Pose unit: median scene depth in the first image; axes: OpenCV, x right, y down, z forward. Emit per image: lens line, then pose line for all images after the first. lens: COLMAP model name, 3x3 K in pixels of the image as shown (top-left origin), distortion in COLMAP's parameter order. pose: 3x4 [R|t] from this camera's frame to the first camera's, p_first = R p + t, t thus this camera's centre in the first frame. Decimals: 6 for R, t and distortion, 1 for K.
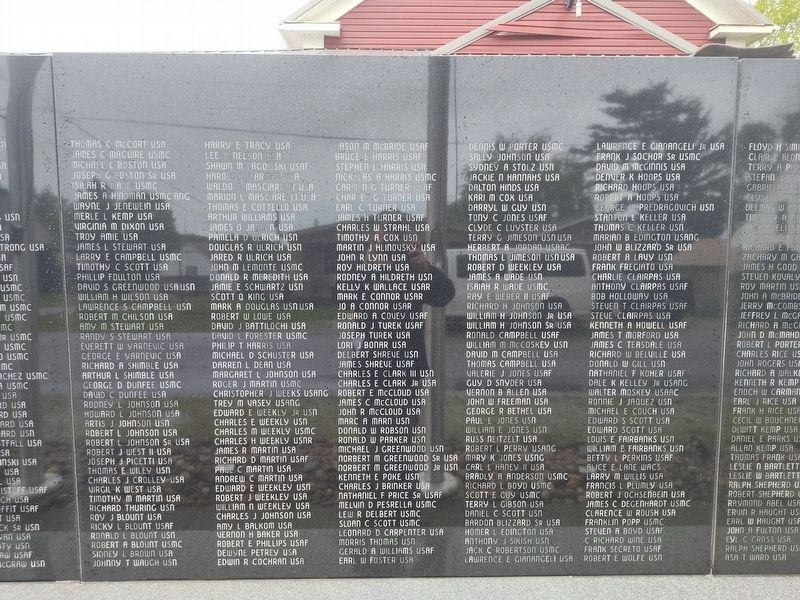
lens RADIAL K [[517.6, 0, 379.4], [0, 517.6, 296.7], [0, 0, 1]] dist [0.007506, 0.000774]
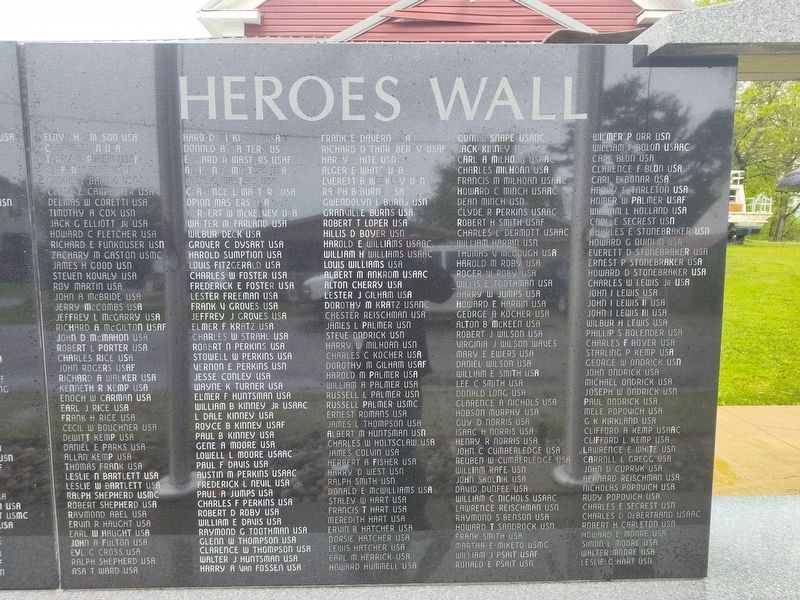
lens RADIAL K [[537.6, 0, 400.0], [0, 537.6, 300.0], [0, 0, 1]] dist [-0.007858, -0.000850]
pose [[0.999971, -0.007356, 0.002209, 1.274433], [0.007334, 0.999922, 0.010107, -0.000654], [-0.002283, -0.010090, 0.999946, 0.025805]]
